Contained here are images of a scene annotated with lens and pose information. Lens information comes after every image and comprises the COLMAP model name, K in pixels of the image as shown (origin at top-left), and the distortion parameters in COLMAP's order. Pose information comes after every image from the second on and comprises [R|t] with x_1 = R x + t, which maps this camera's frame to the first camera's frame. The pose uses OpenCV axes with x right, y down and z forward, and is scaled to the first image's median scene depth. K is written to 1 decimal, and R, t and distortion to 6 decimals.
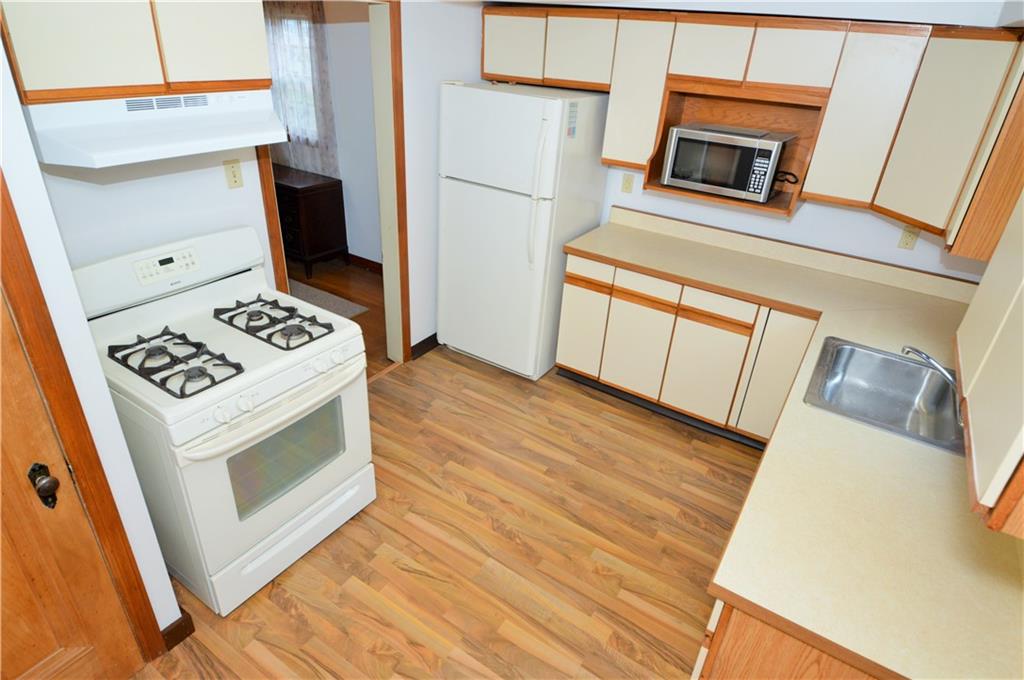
lens RADIAL K [[554.5, 0, 507.2], [0, 554.5, 352.0], [0, 0, 1]] dist [0.005036, -0.015342]
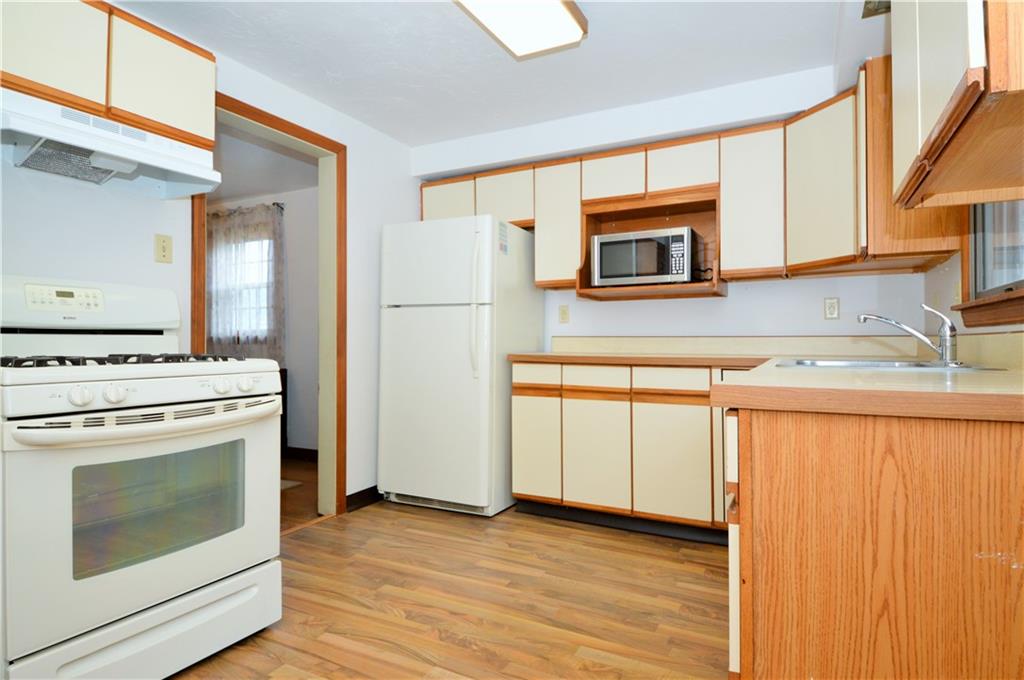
lens RADIAL K [[554.5, 0, 510.2], [0, 554.5, 350.4], [0, 0, 1]] dist [0.005036, -0.015342]
pose [[0.993965, -0.055080, 0.094866, 0.015743], [0.093534, 0.877376, -0.470598, 0.298563], [-0.057312, 0.476631, 0.877233, 0.147615]]
